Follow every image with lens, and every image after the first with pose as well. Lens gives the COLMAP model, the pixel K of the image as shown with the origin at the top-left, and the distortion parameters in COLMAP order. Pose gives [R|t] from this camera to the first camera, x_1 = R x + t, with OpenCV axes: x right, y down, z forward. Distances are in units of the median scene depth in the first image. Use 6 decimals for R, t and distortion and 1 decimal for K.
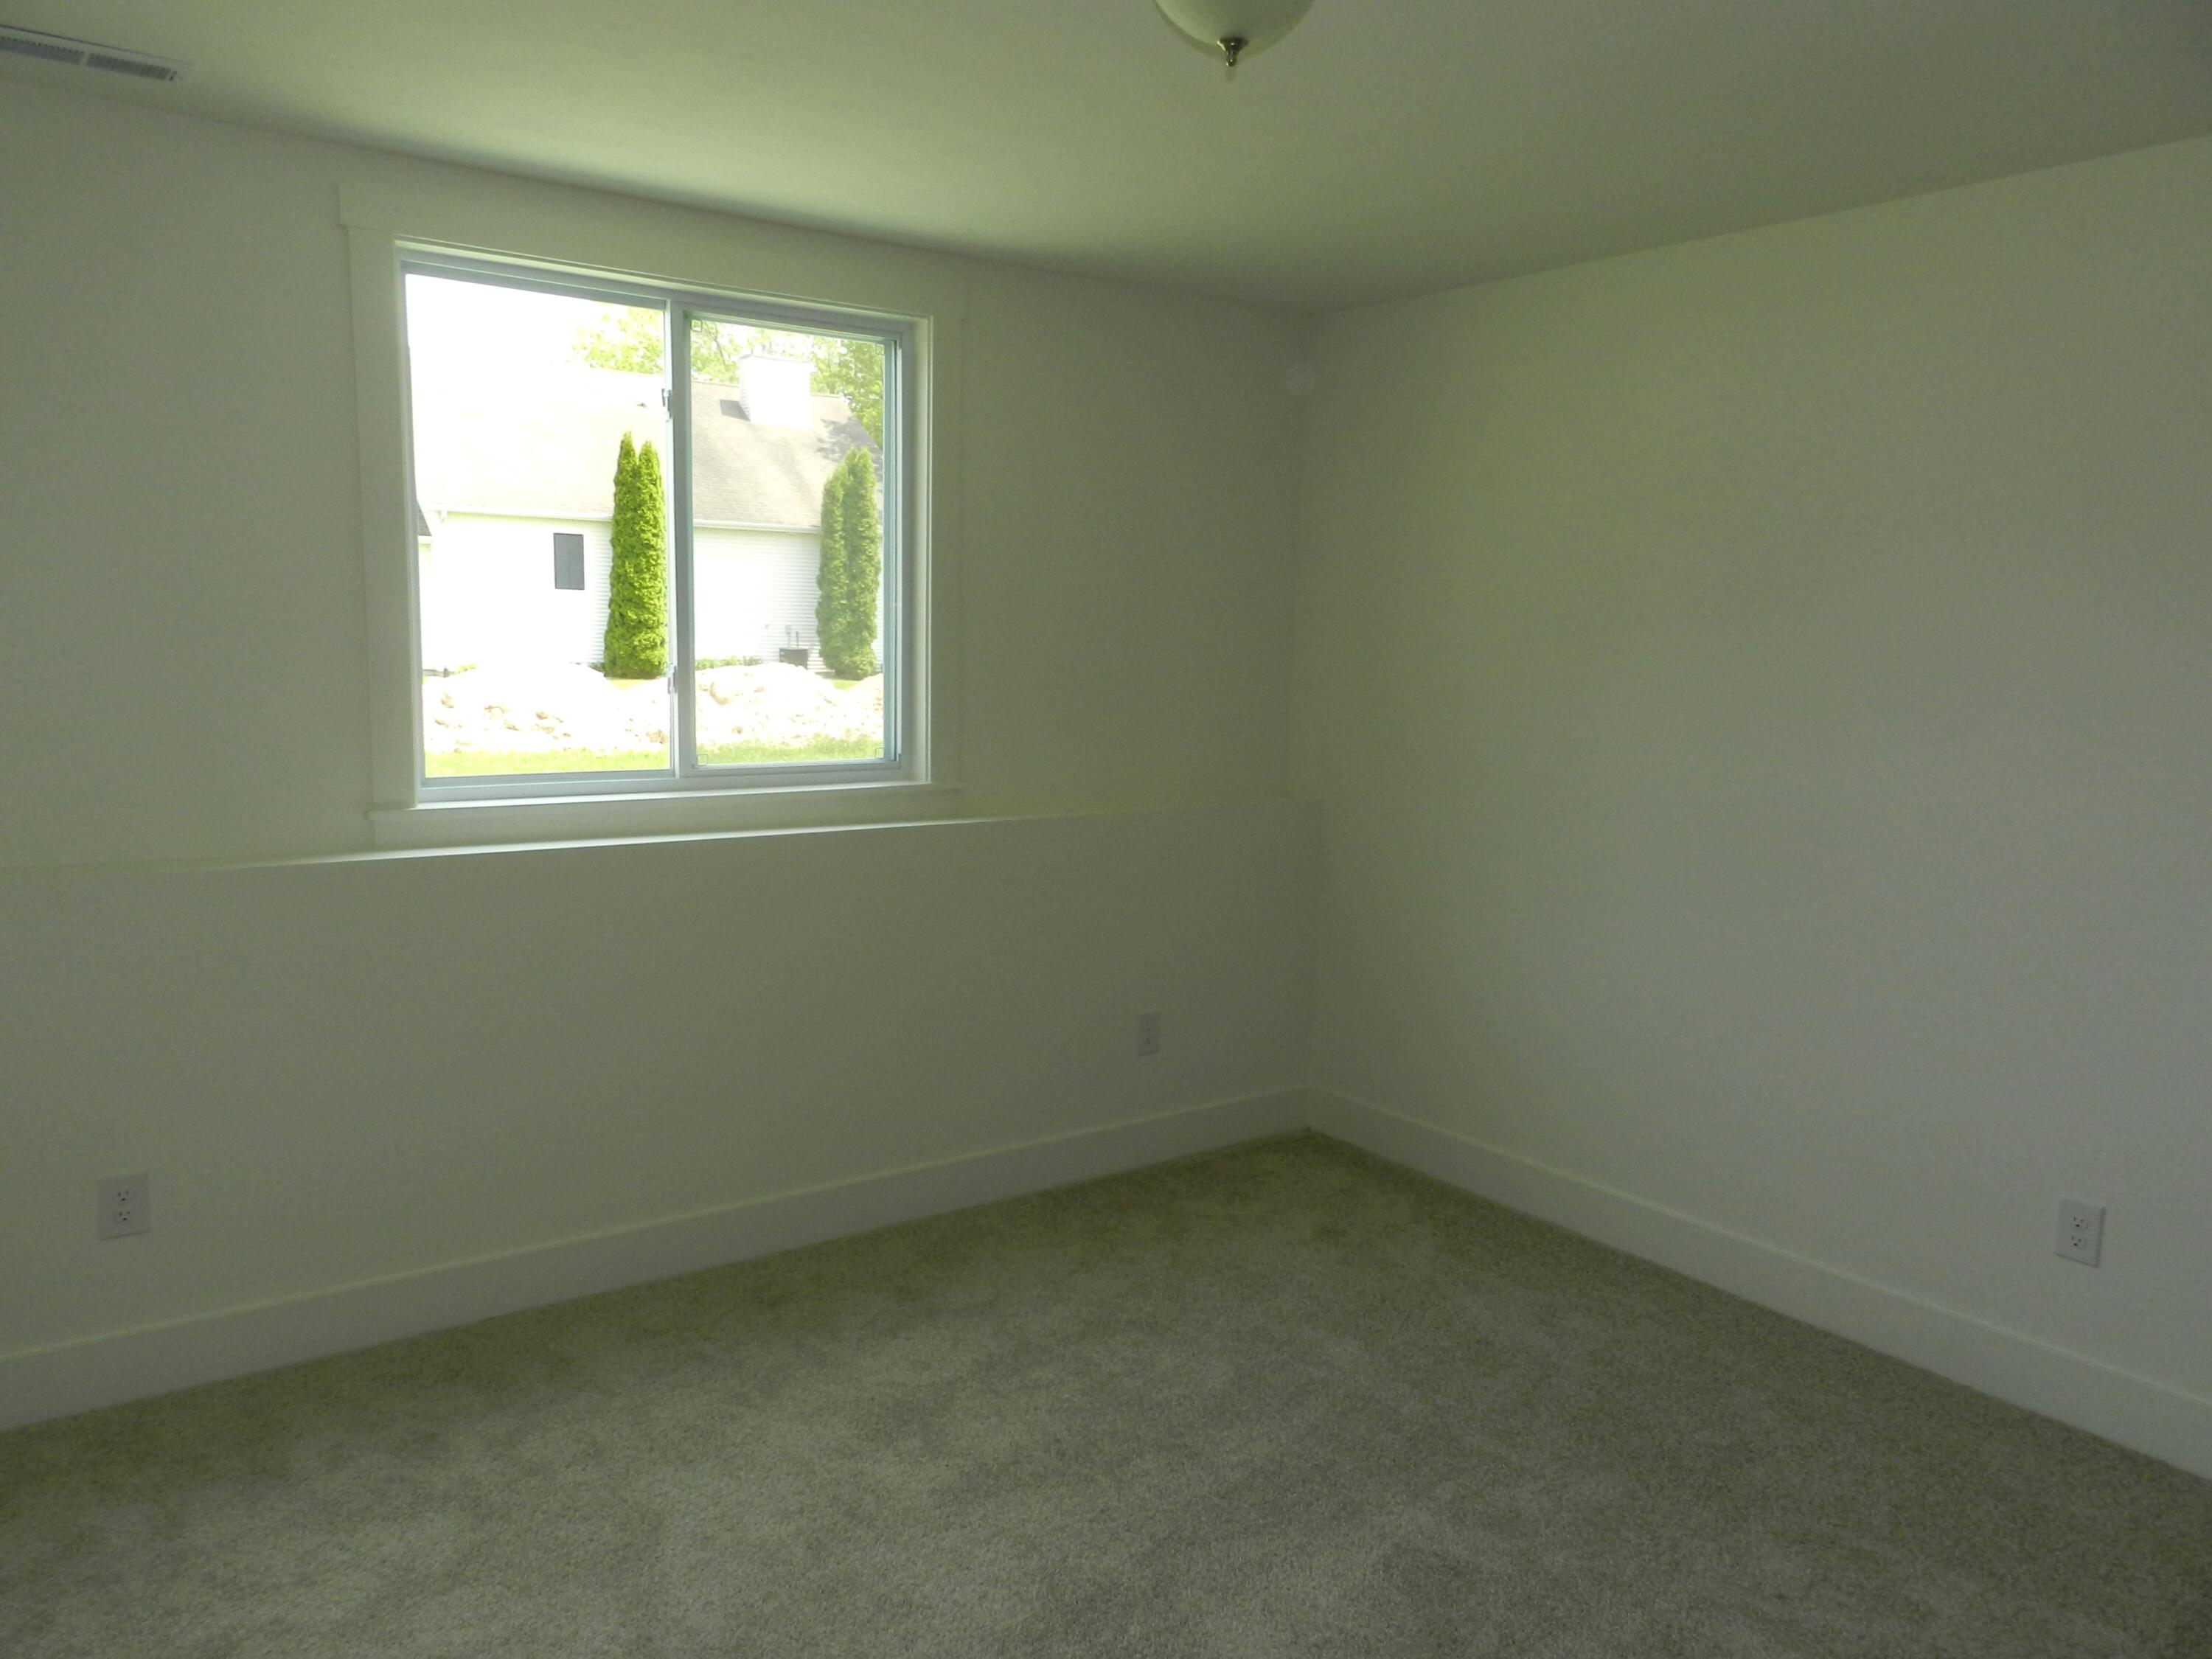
lens RADIAL K [[1526.8, 0, 1106.0], [0, 1526.8, 829.5], [0, 0, 1]] dist [0.004914, 0.000333]
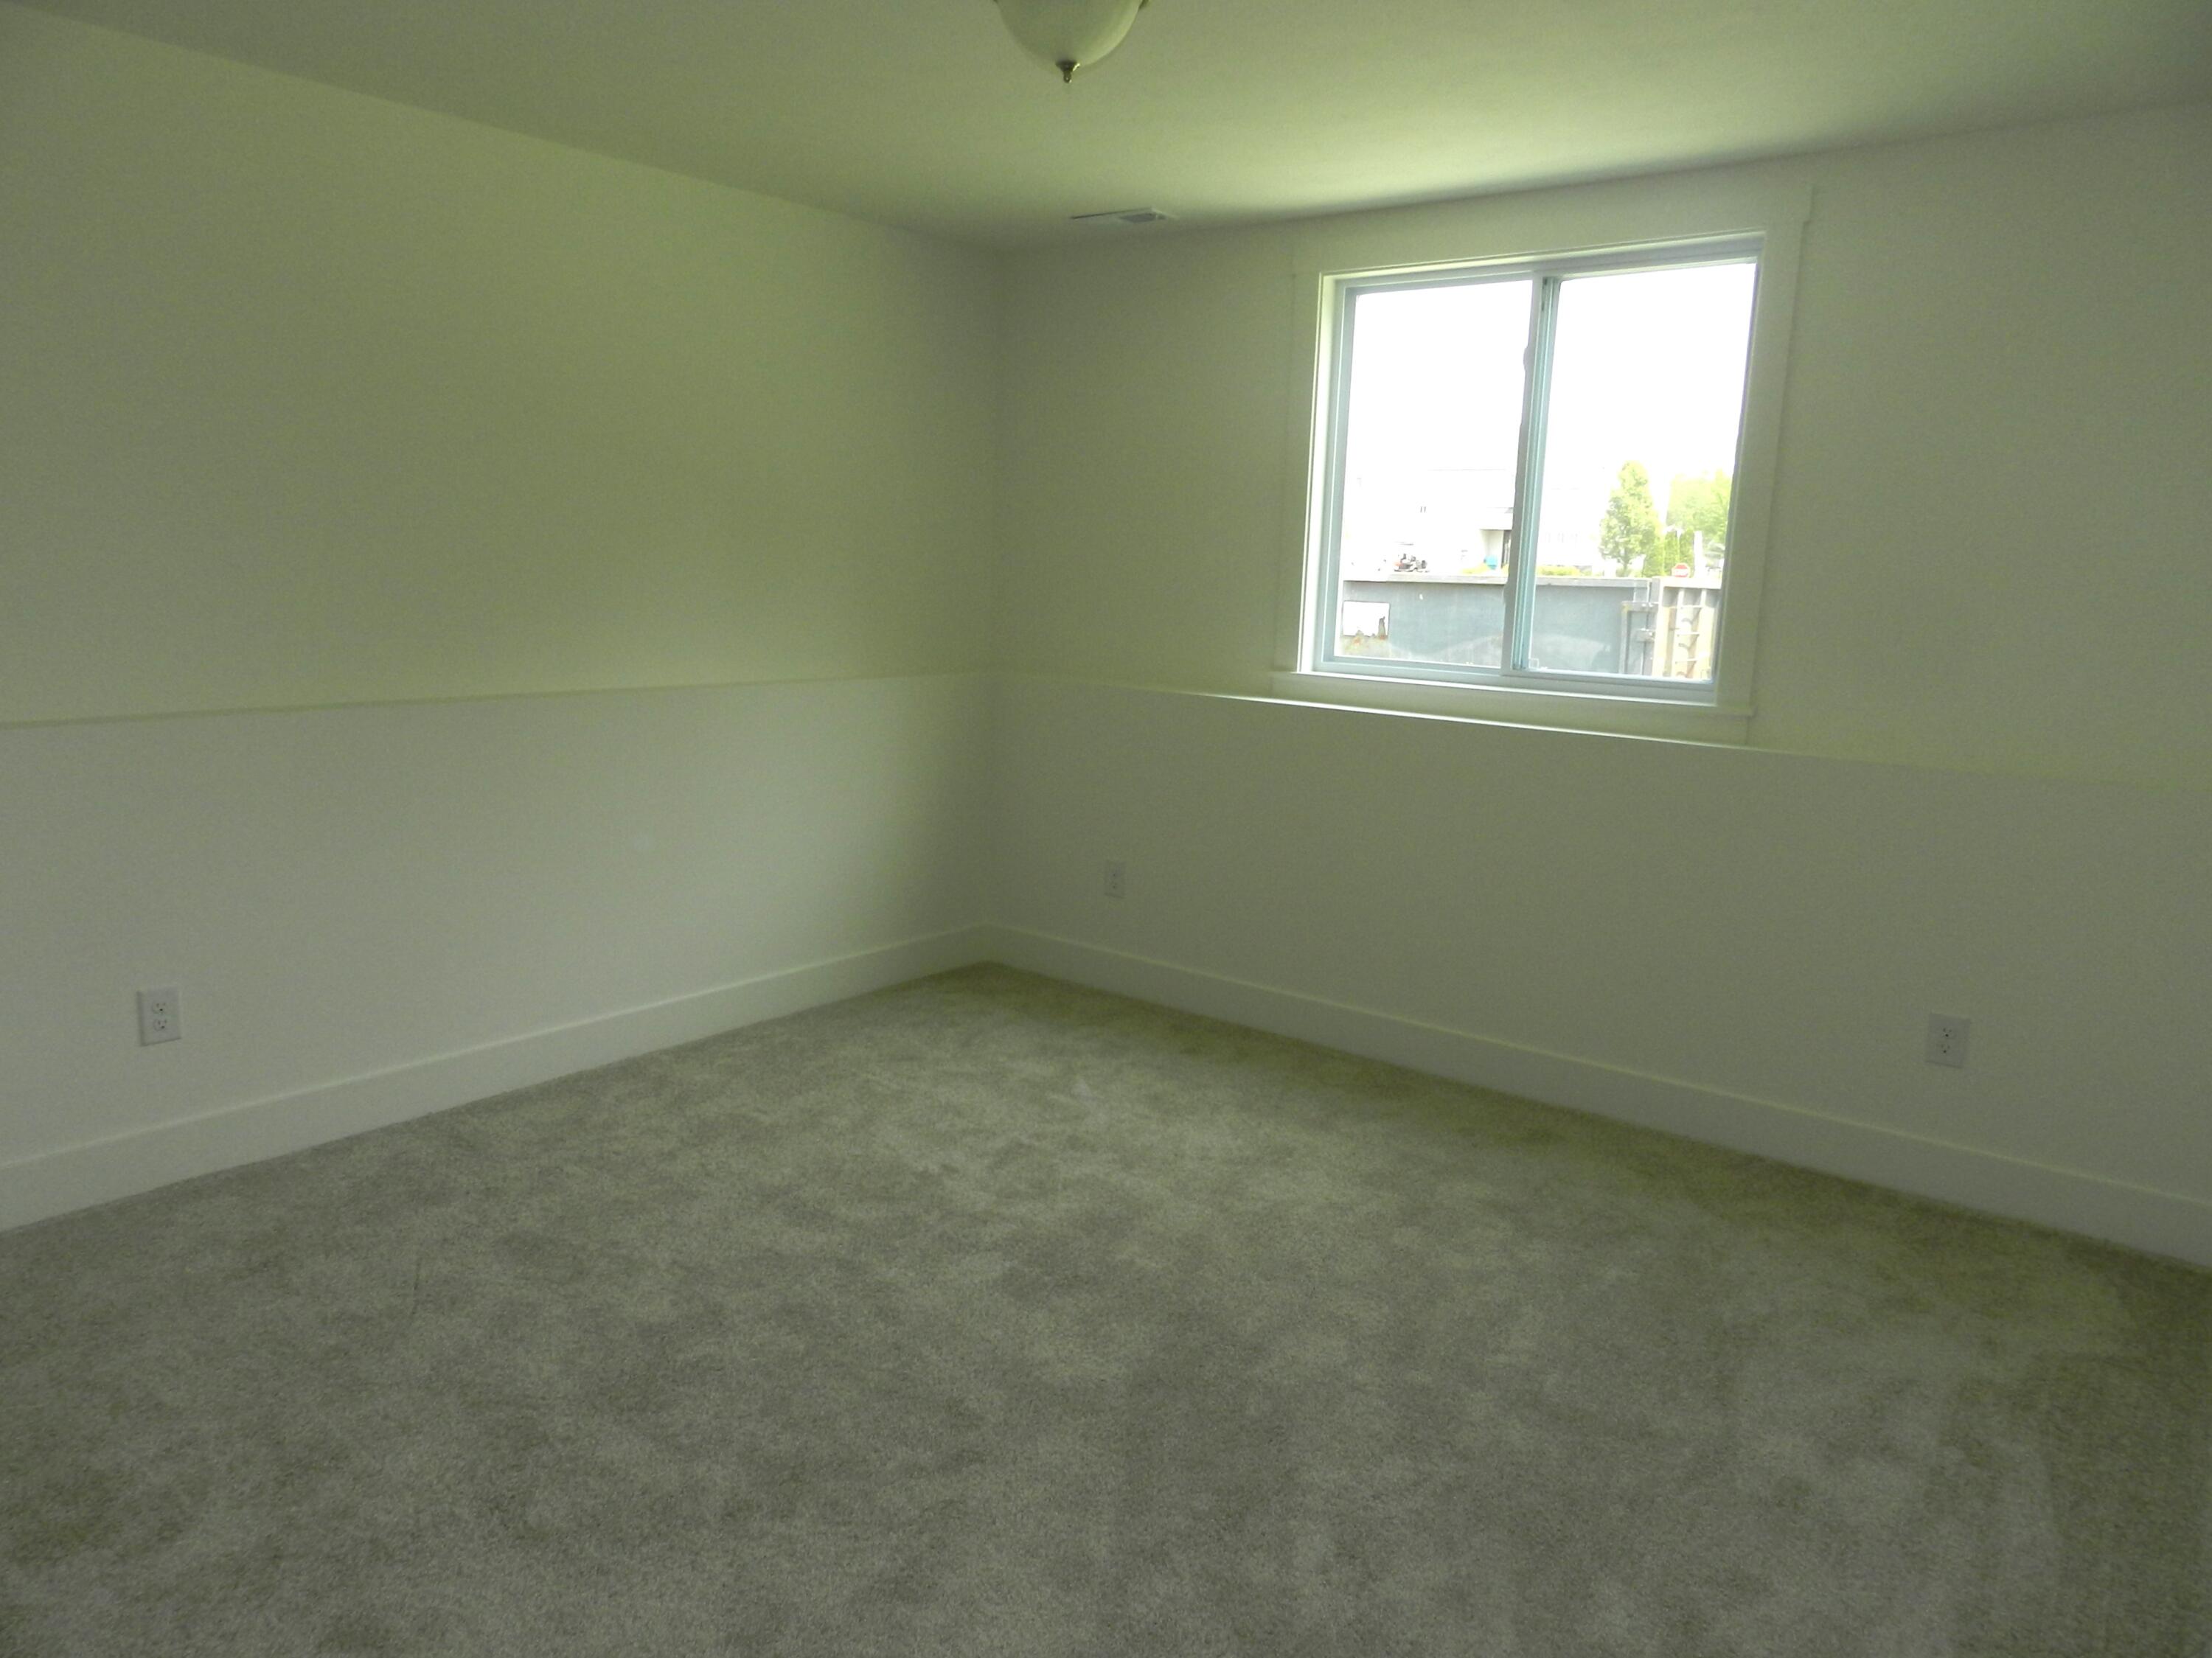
lens RADIAL K [[1526.7, 0, 1106.0], [0, 1526.7, 829.0], [0, 0, 1]] dist [0.004914, 0.000333]
pose [[0.290766, 0.163972, -0.942639, 0.805825], [-0.148291, 0.981024, 0.124907, -0.019529], [0.945233, 0.103467, 0.309564, 0.365391]]
